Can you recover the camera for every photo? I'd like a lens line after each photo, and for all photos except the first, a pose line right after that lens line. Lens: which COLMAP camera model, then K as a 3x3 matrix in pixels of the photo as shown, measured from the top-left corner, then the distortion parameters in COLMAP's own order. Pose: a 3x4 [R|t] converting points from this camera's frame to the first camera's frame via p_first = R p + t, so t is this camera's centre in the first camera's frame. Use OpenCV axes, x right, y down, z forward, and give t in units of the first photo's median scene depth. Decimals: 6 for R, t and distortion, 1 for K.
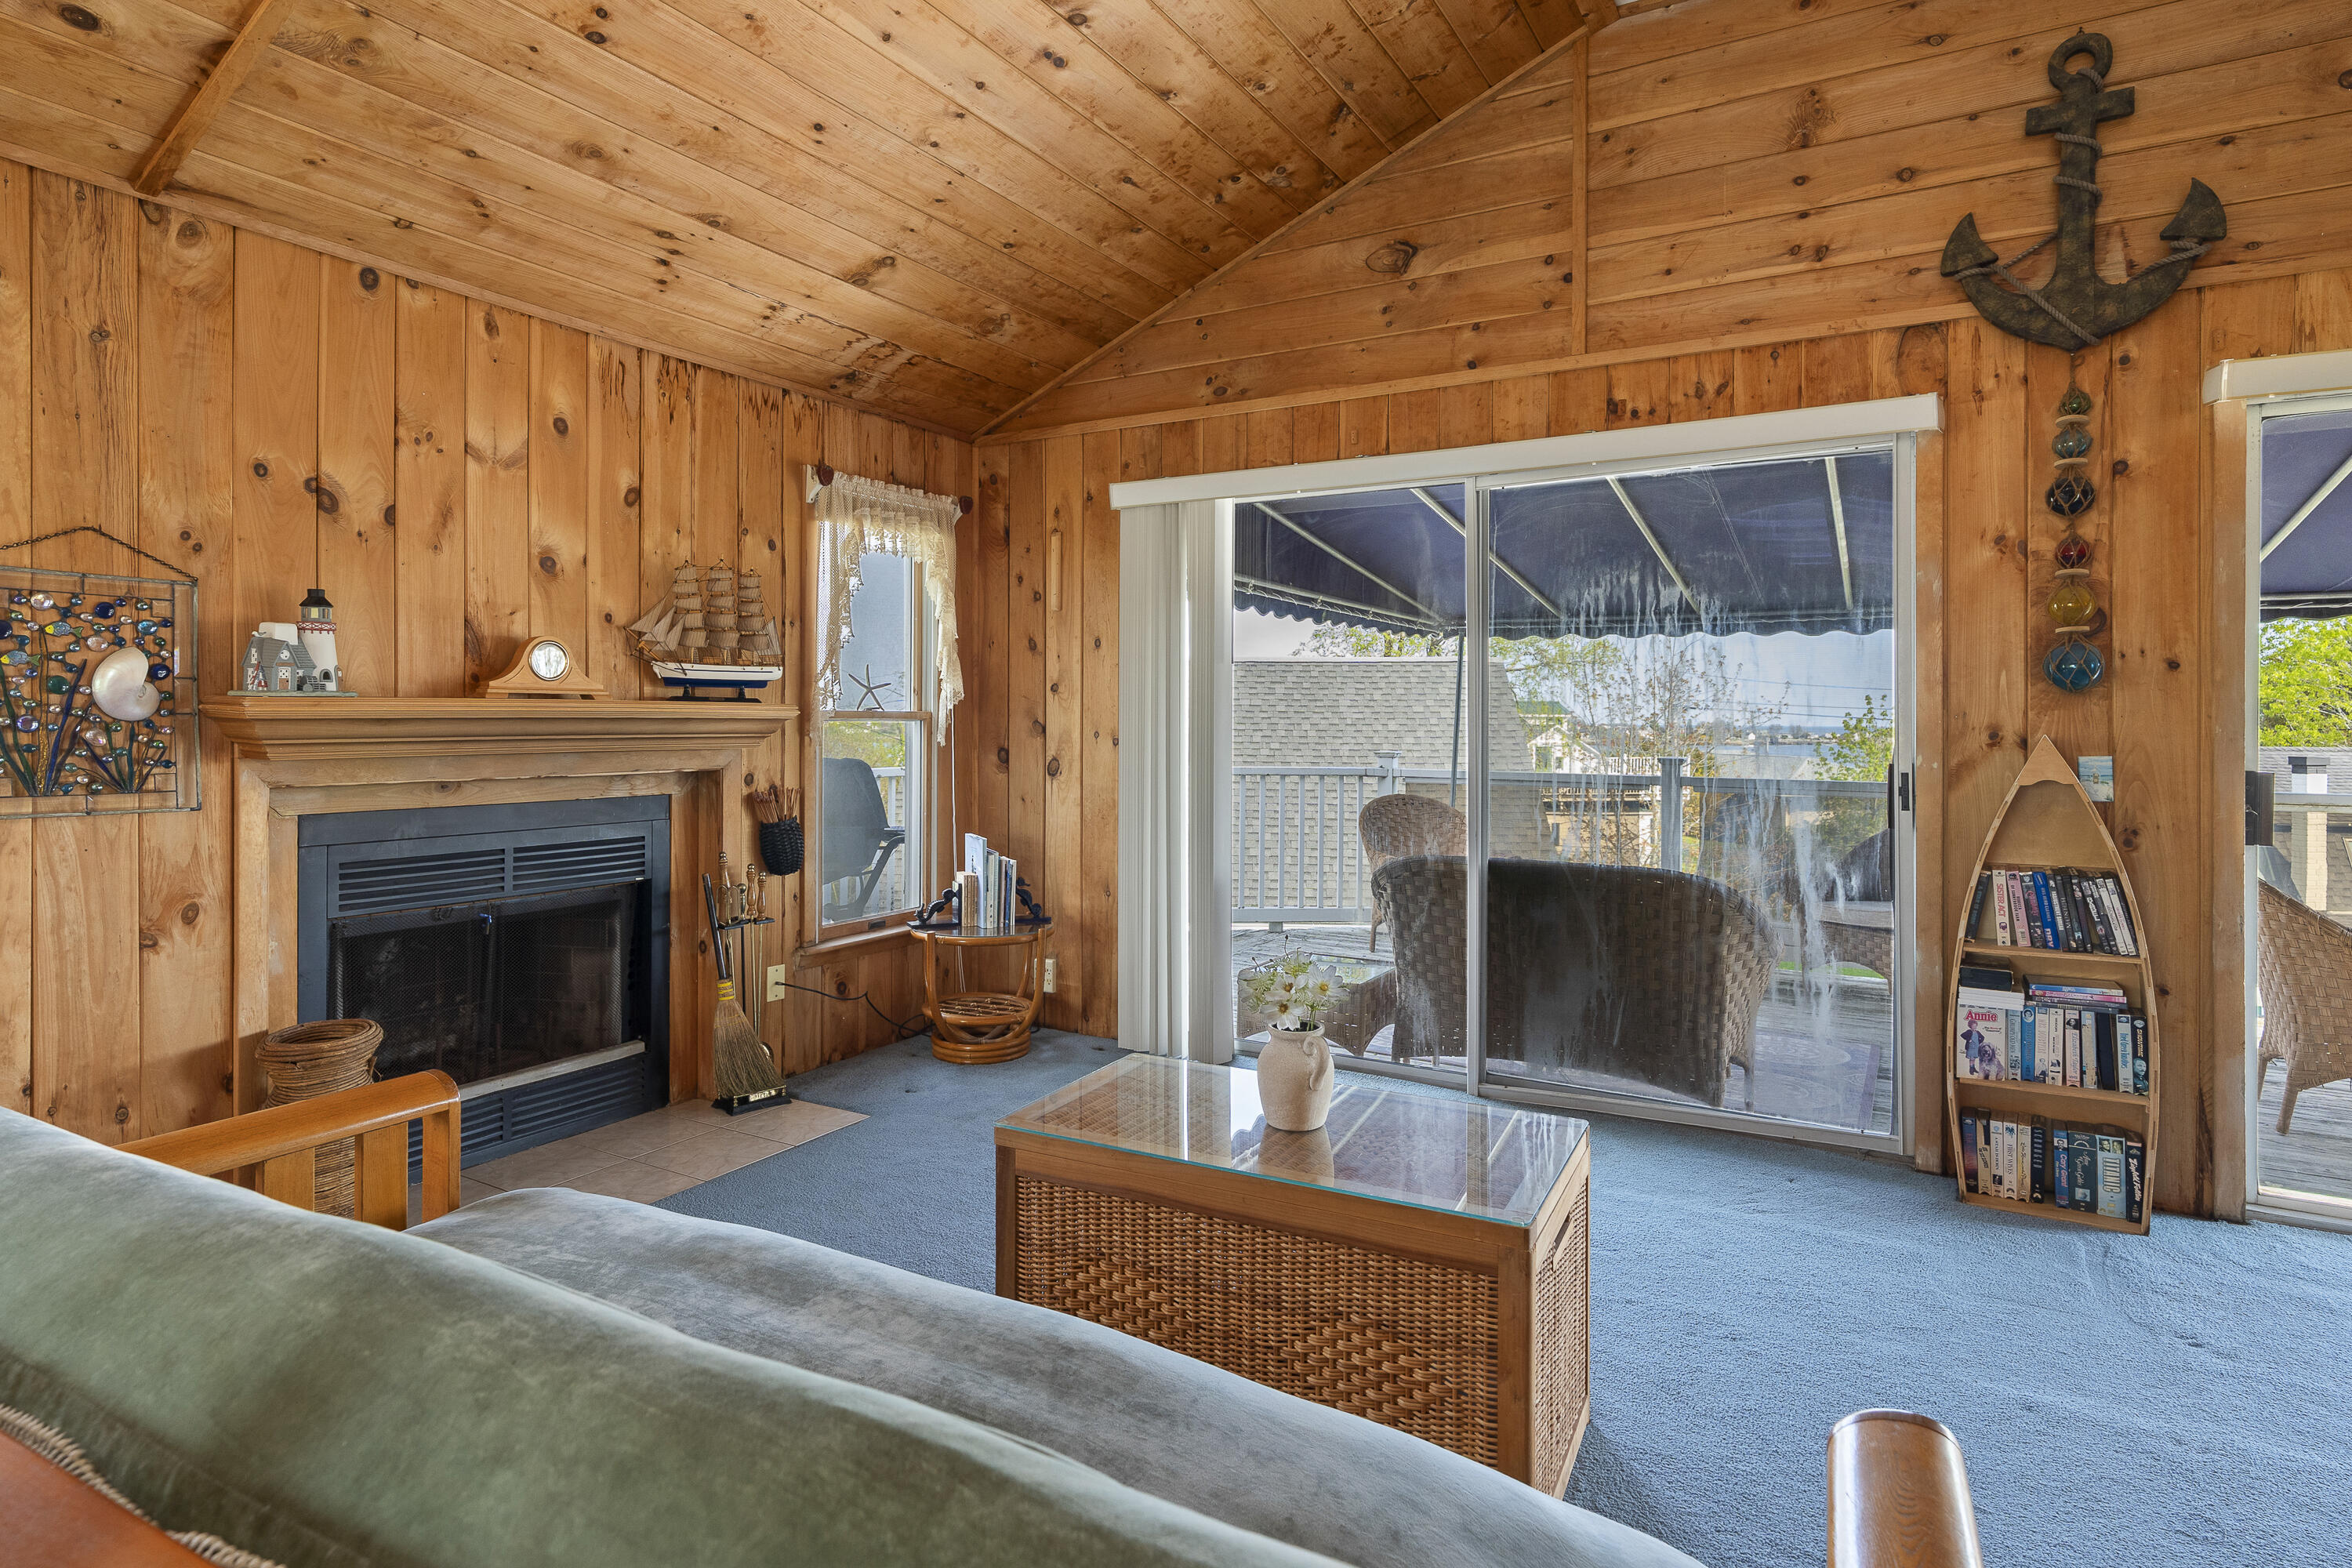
lens RADIAL K [[1246.2, 0, 1164.3], [0, 1246.2, 719.2], [0, 0, 1]] dist [-0.005020, 0.003761]
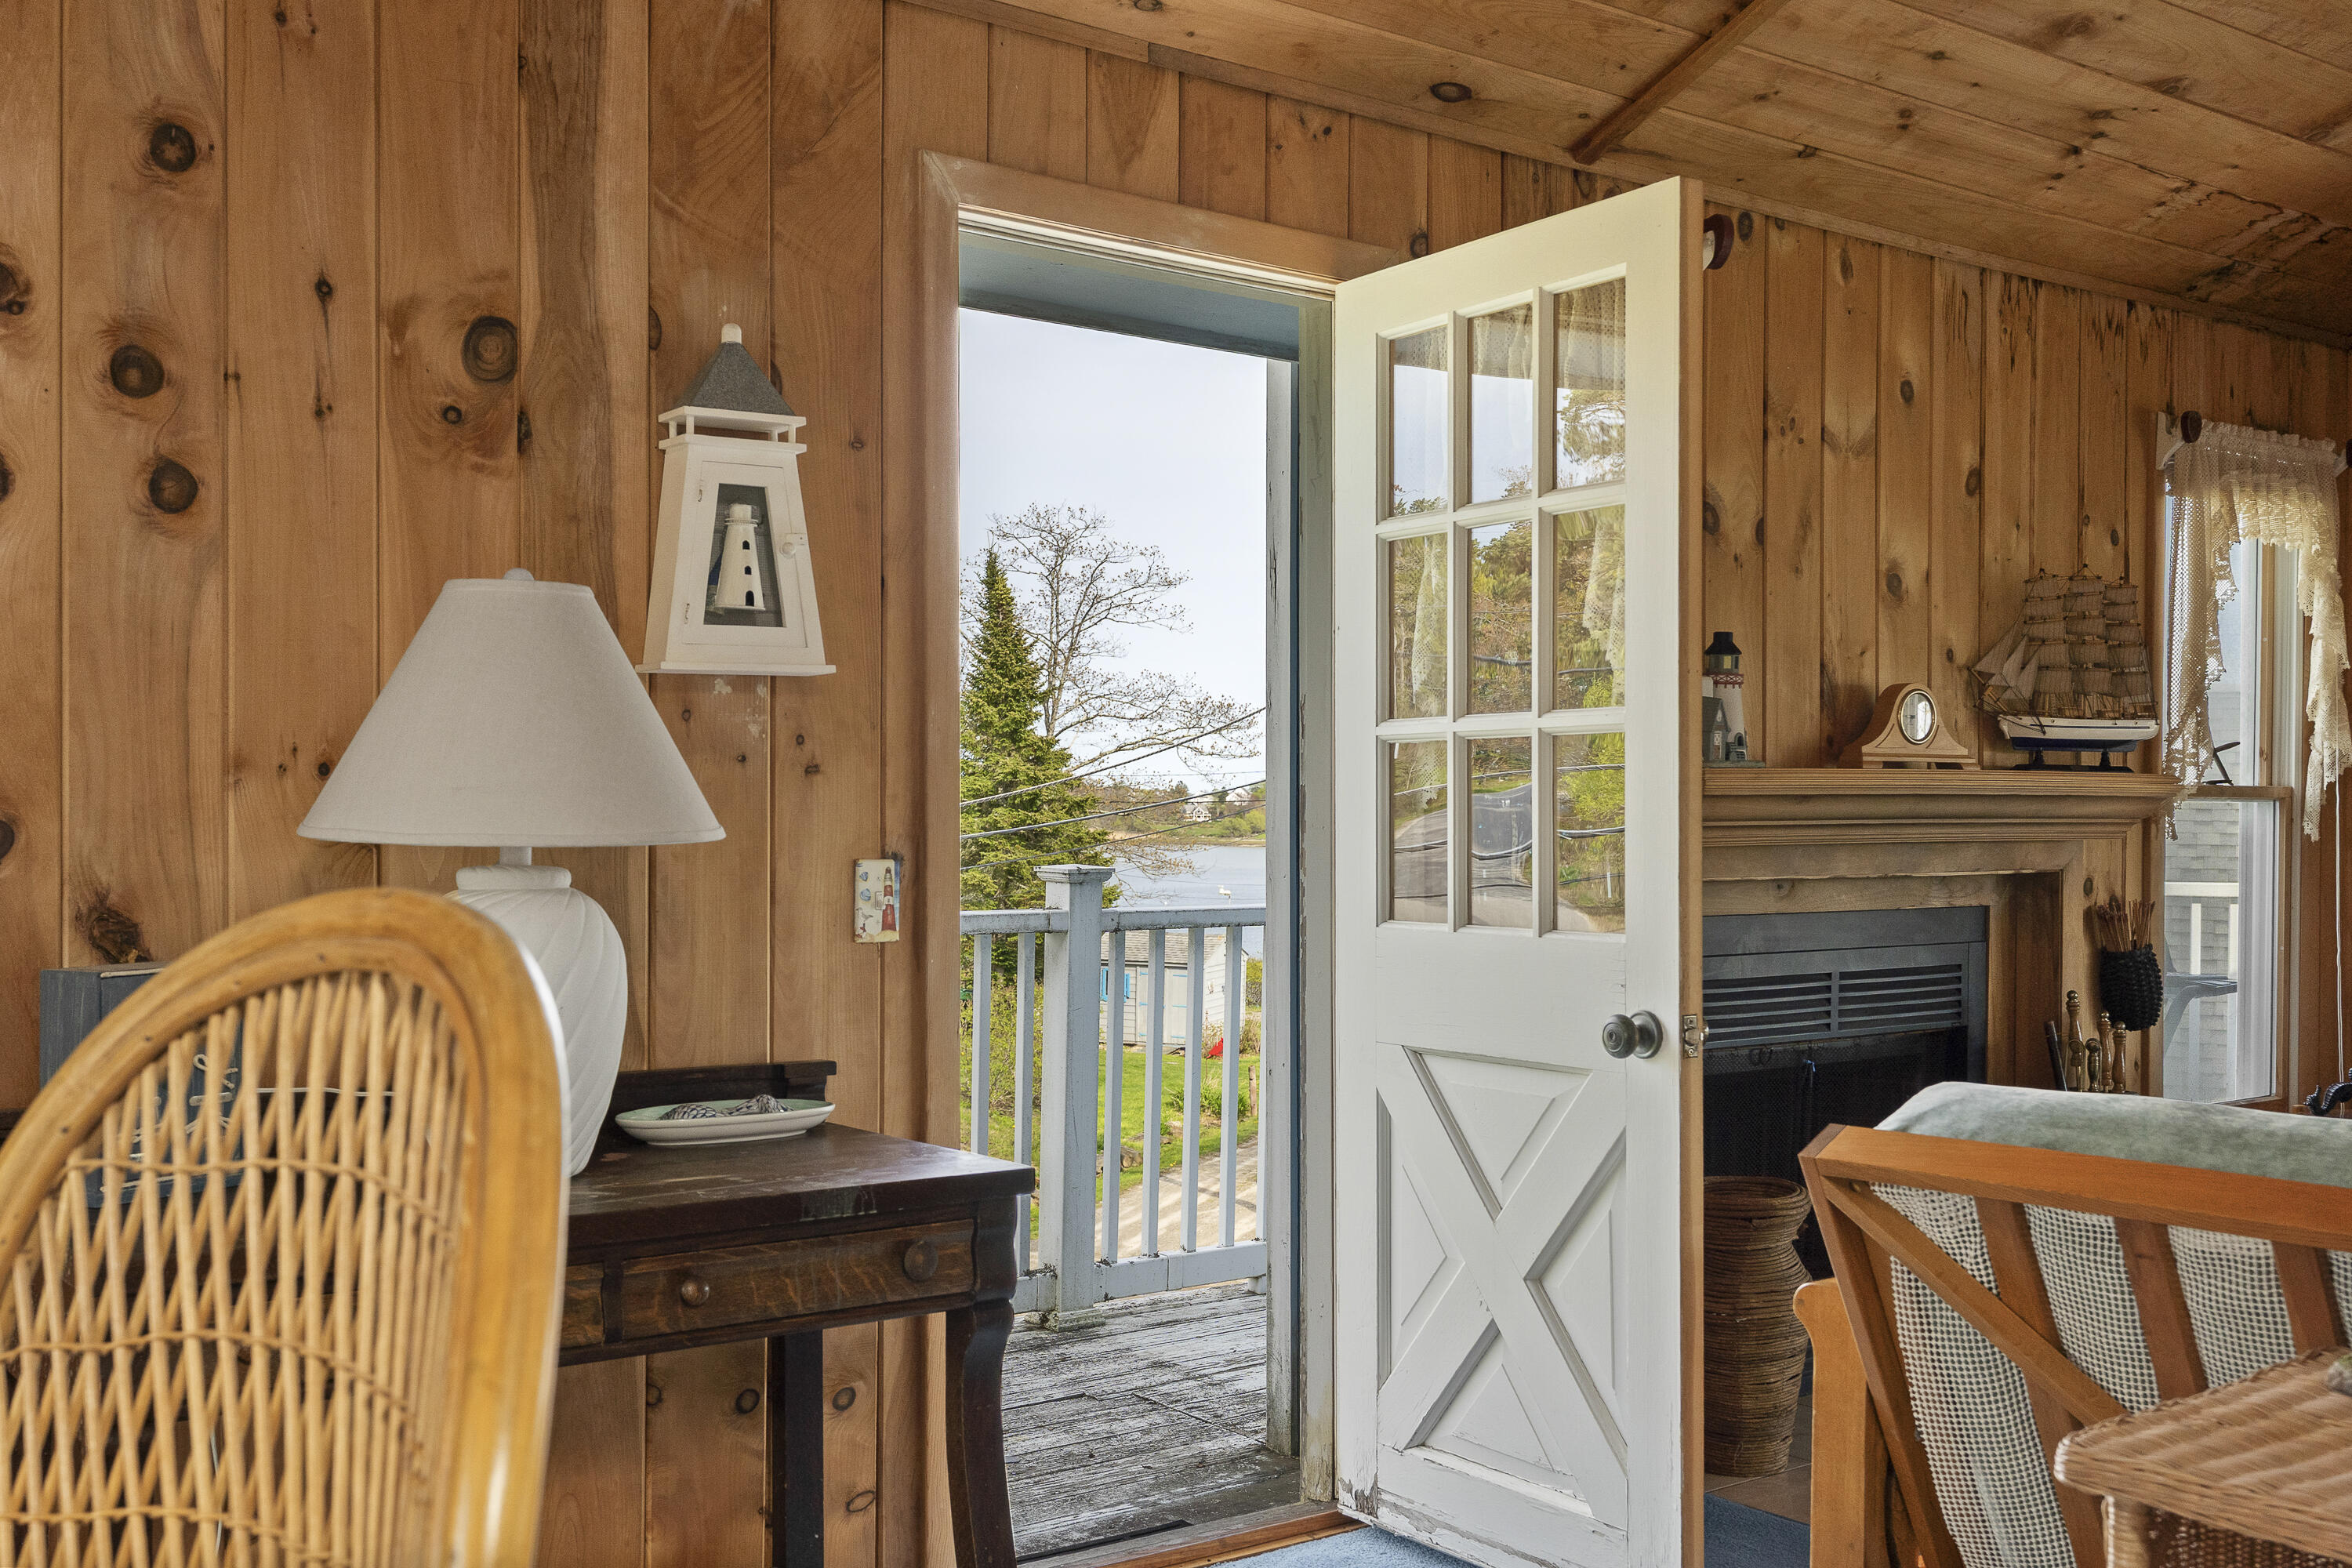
lens RADIAL K [[2336.7, 0, 1177.5], [0, 2336.7, 843.4], [0, 0, 1]] dist [0.009129, 0.000000]
pose [[0.926532, 0.005202, -0.376180, -0.369810], [0.000553, 0.999885, 0.015187, 0.006207], [0.376215, -0.014279, 0.926422, -0.427401]]
